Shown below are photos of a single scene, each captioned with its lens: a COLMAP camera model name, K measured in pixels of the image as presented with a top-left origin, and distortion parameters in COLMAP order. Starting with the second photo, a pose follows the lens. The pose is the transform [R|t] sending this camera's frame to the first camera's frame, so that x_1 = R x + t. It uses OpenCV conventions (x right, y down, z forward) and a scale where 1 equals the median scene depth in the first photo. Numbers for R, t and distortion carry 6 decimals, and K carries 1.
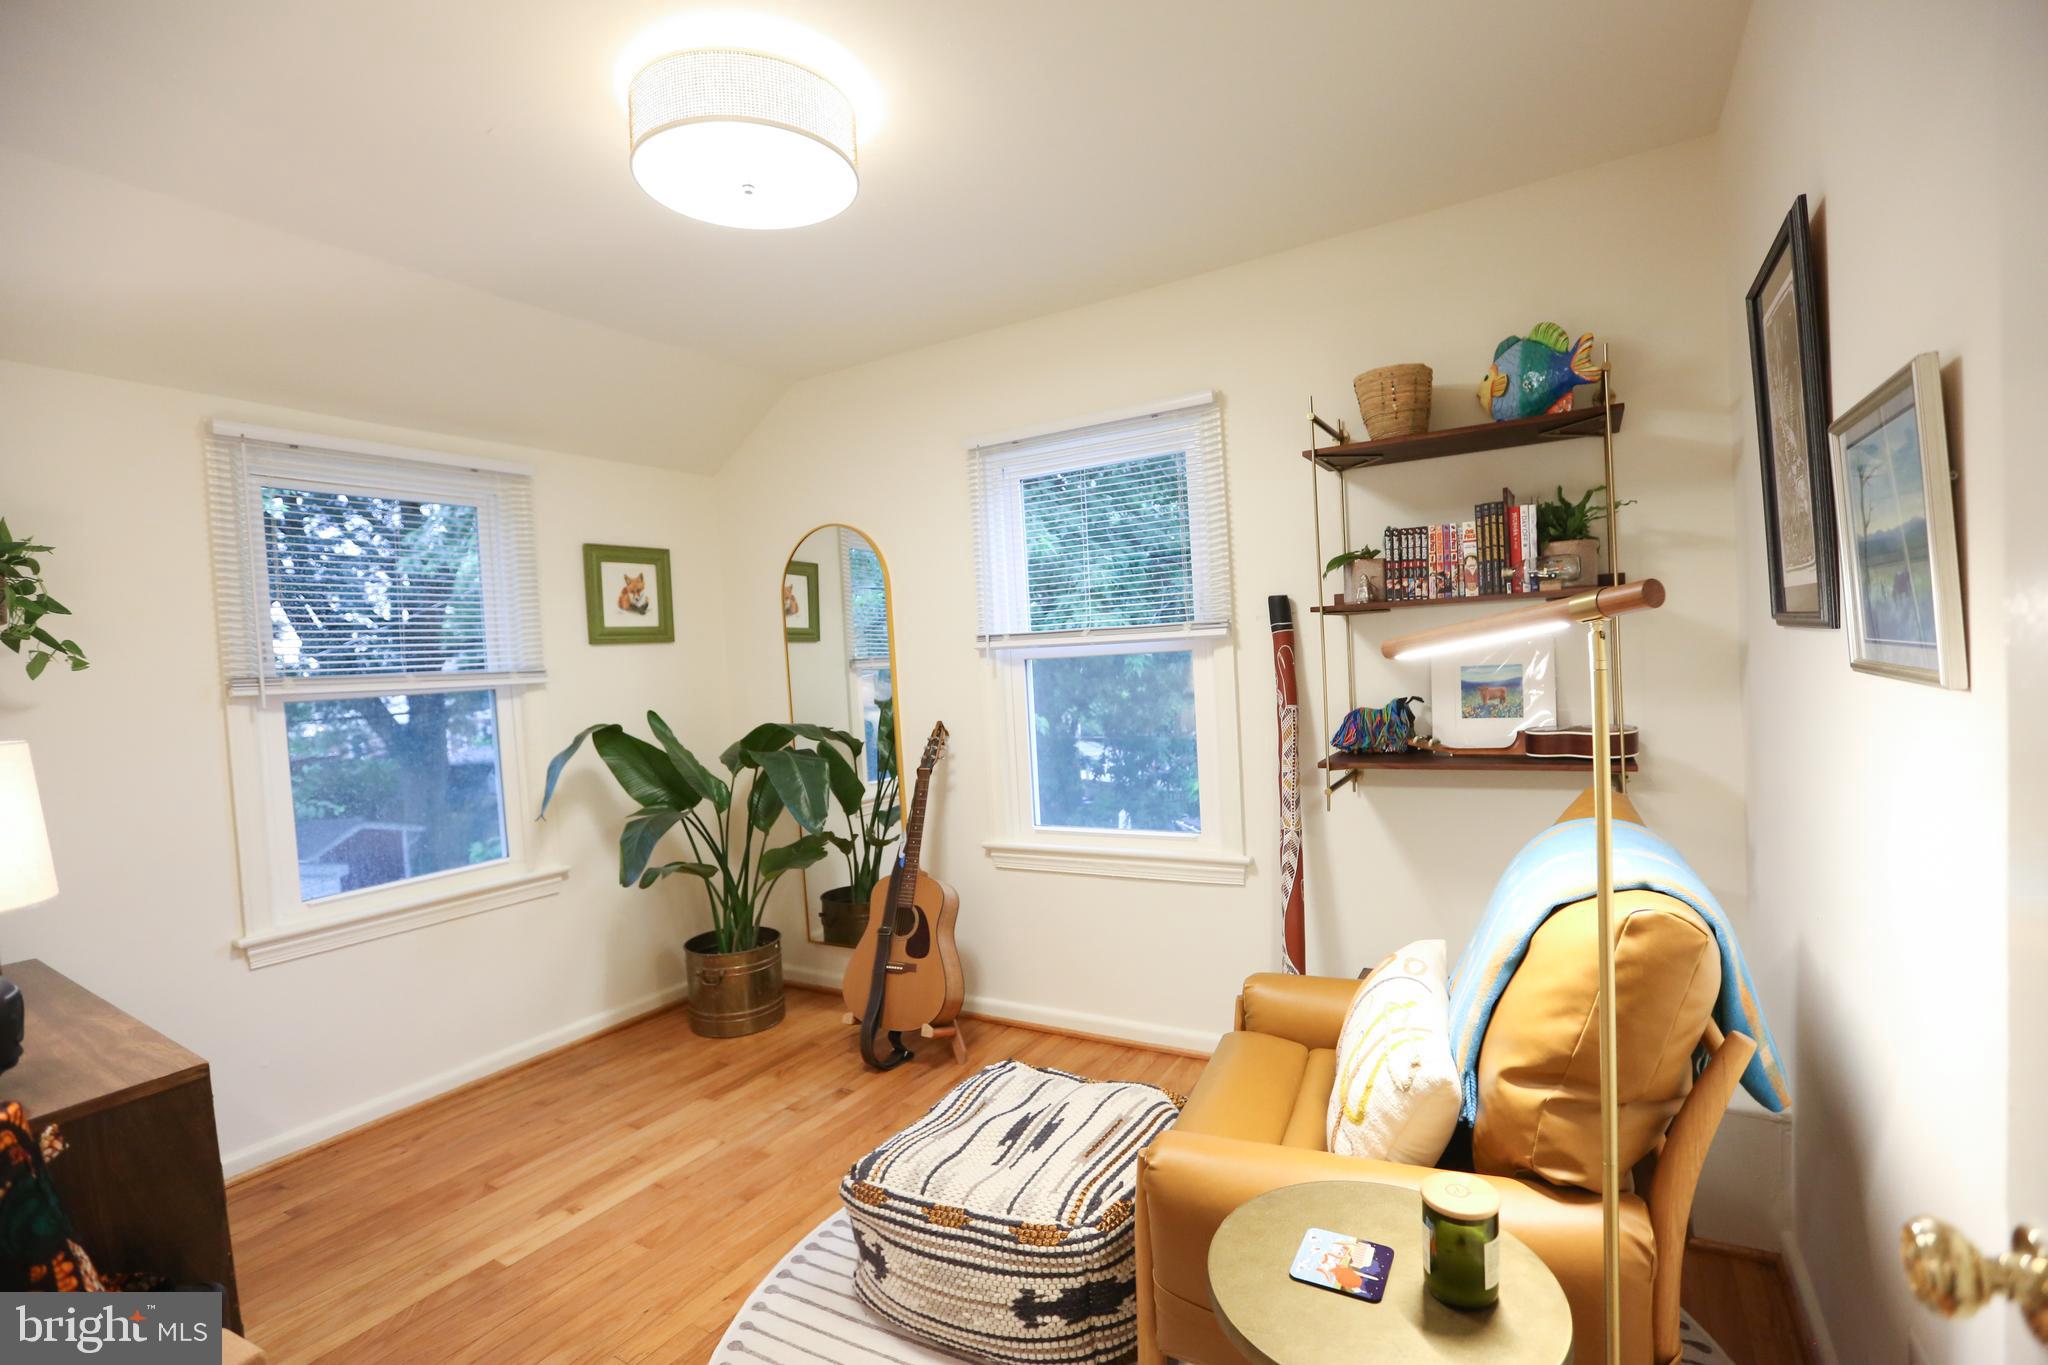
lens RADIAL K [[926.4, 0, 1033.9], [0, 926.4, 688.3], [0, 0, 1]] dist [-0.050446, 0.018561]
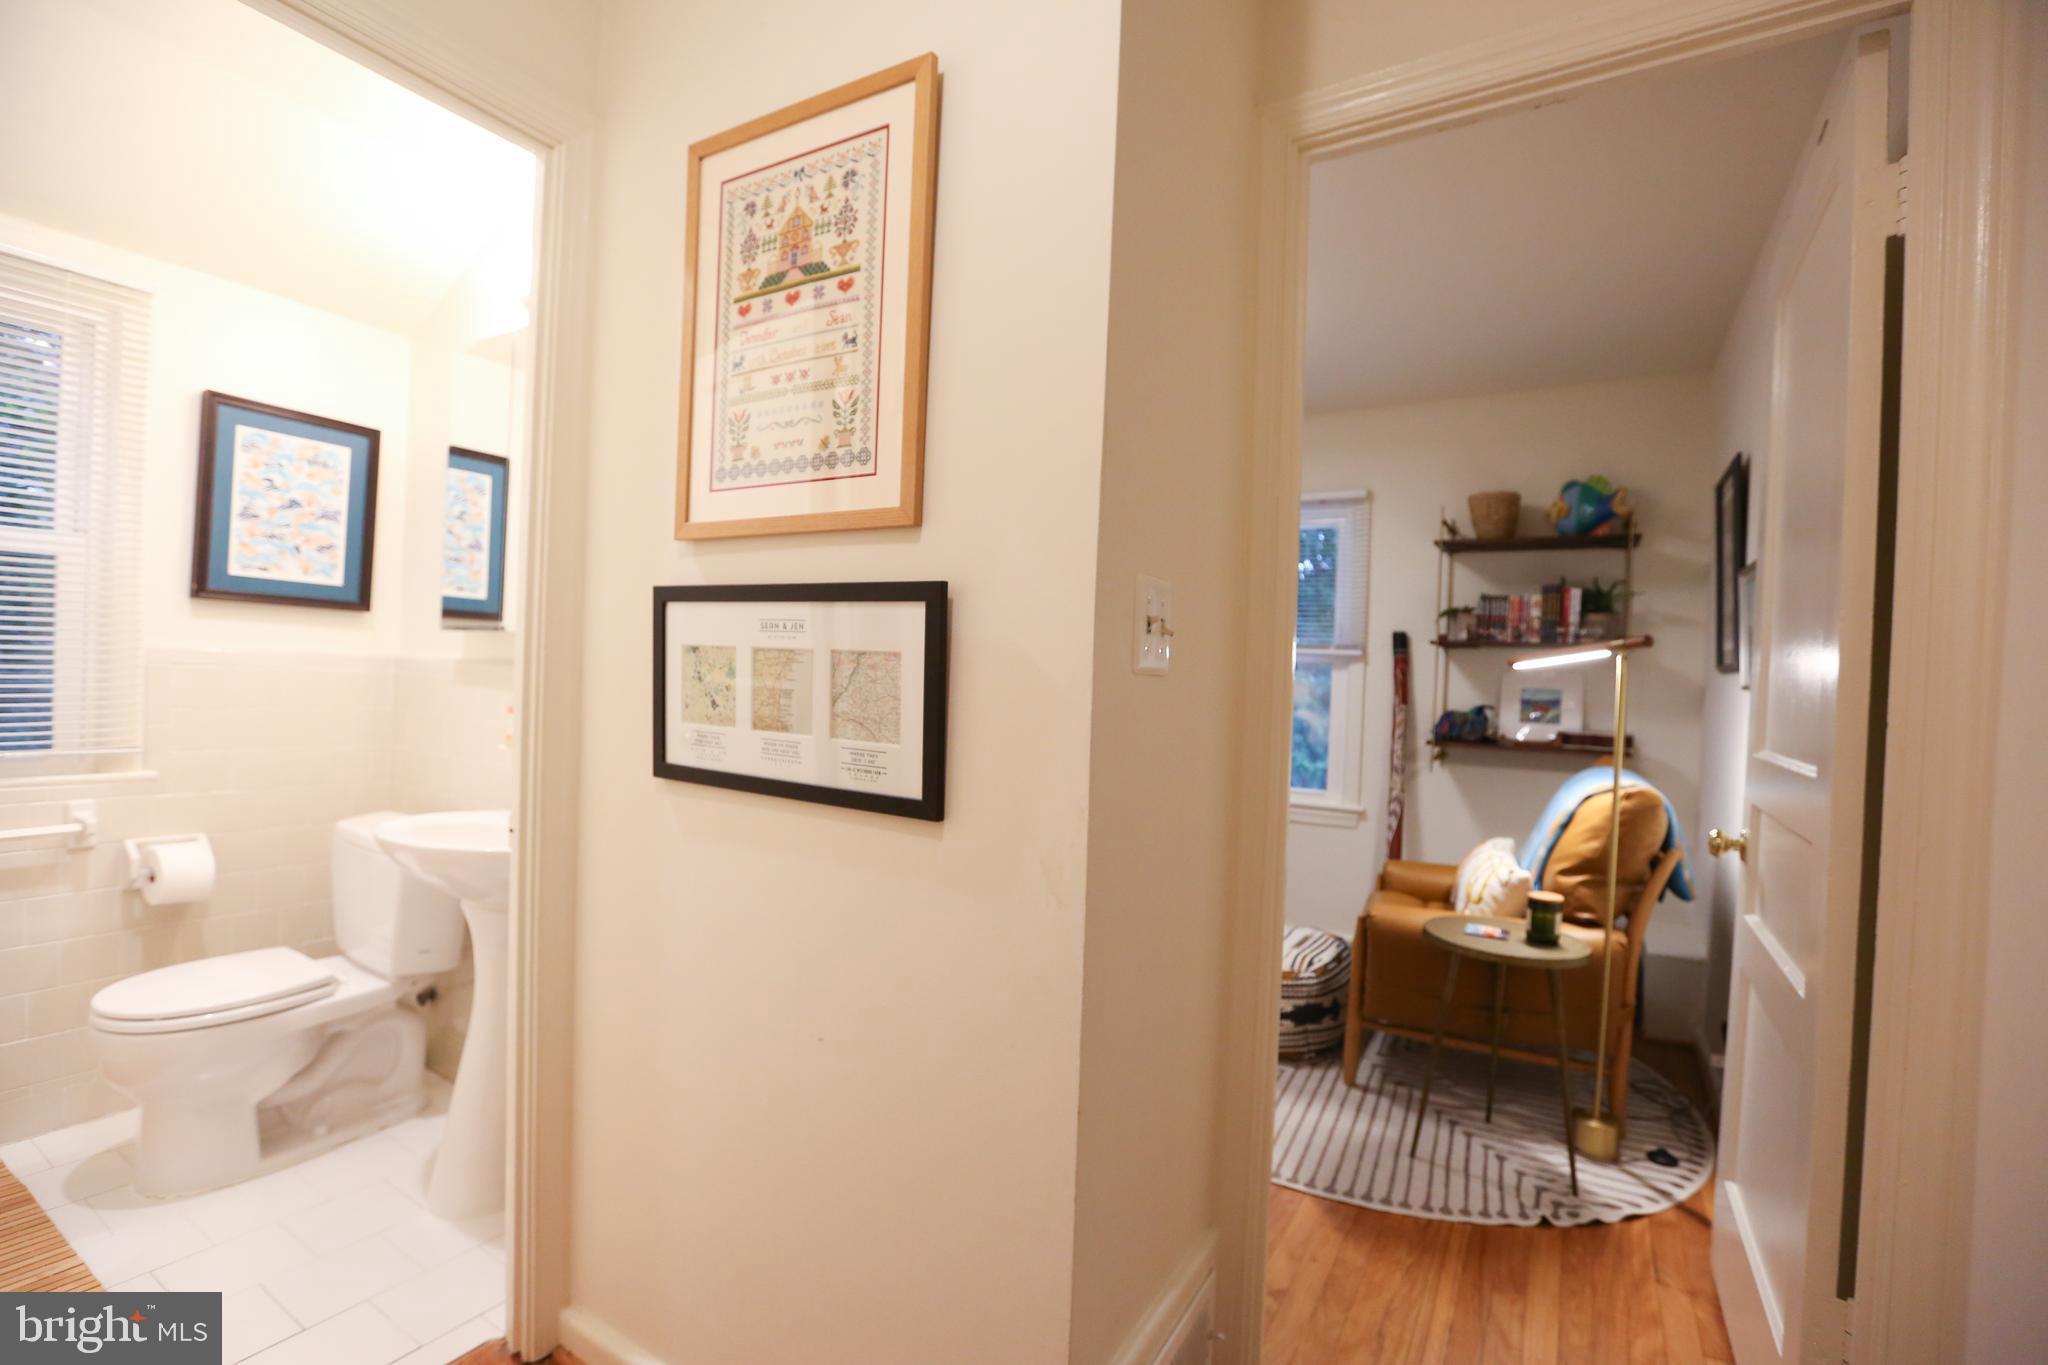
lens RADIAL K [[926.4, 0, 1033.9], [0, 926.4, 688.3], [0, 0, 1]] dist [-0.050446, 0.018561]
pose [[0.995590, 0.093731, 0.003758, -0.382147], [-0.093631, 0.995379, -0.021301, 0.092272], [-0.005737, 0.020855, 0.999766, -0.568864]]
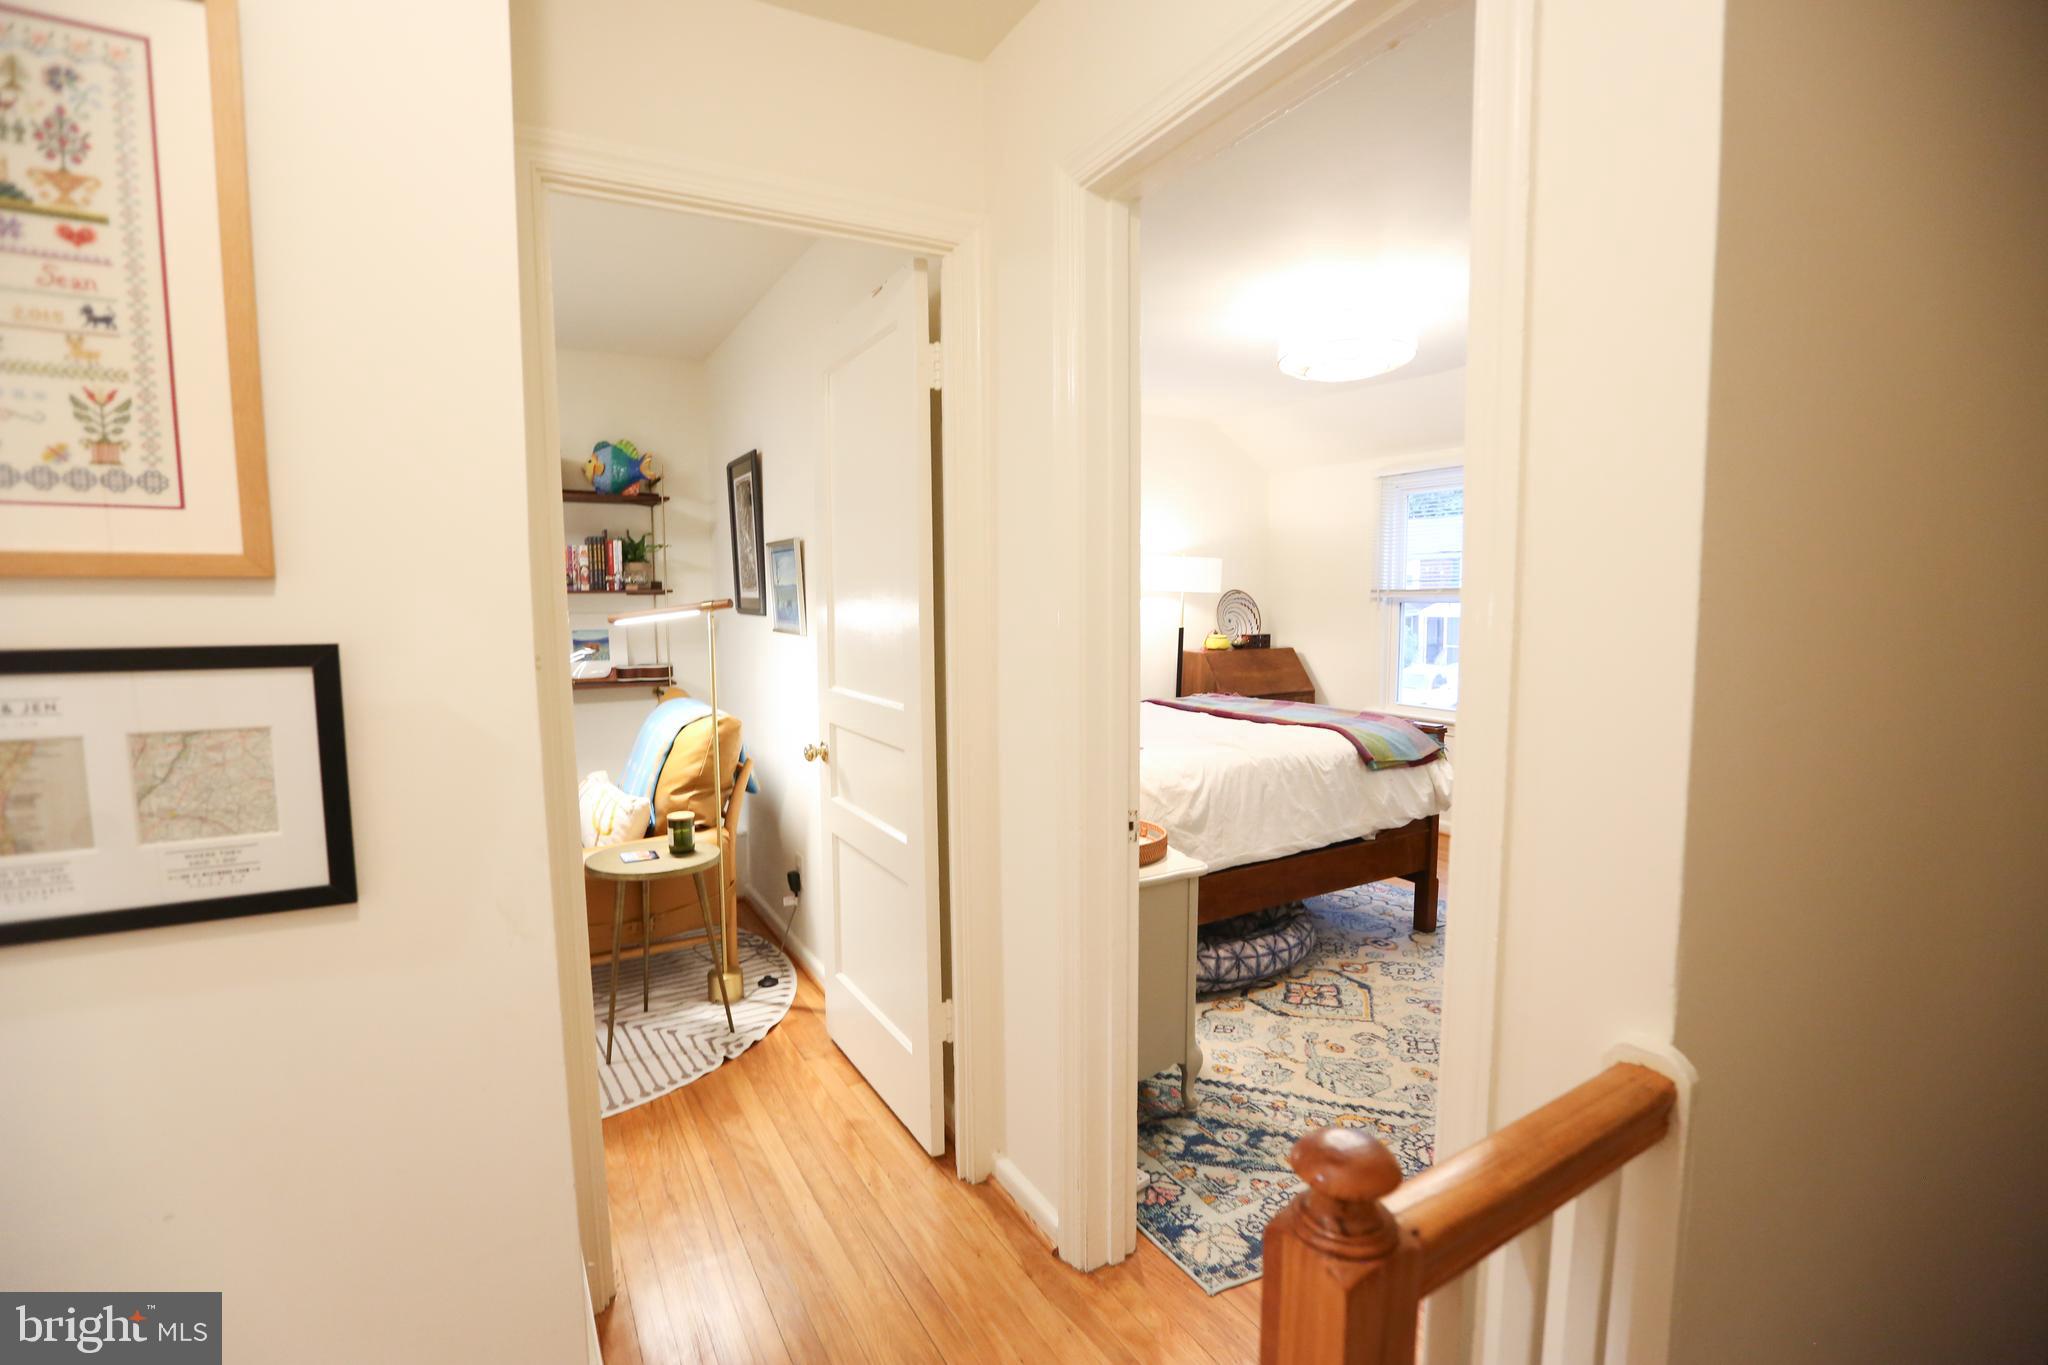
lens RADIAL K [[937.6, 0, 1023.5], [0, 937.6, 690.7], [0, 0, 1]] dist [-0.053905, 0.019179]
pose [[0.483569, -0.034647, 0.874620, -0.669124], [0.009532, 0.999366, 0.034318, 0.038385], [-0.875254, -0.008258, 0.483592, -0.577021]]
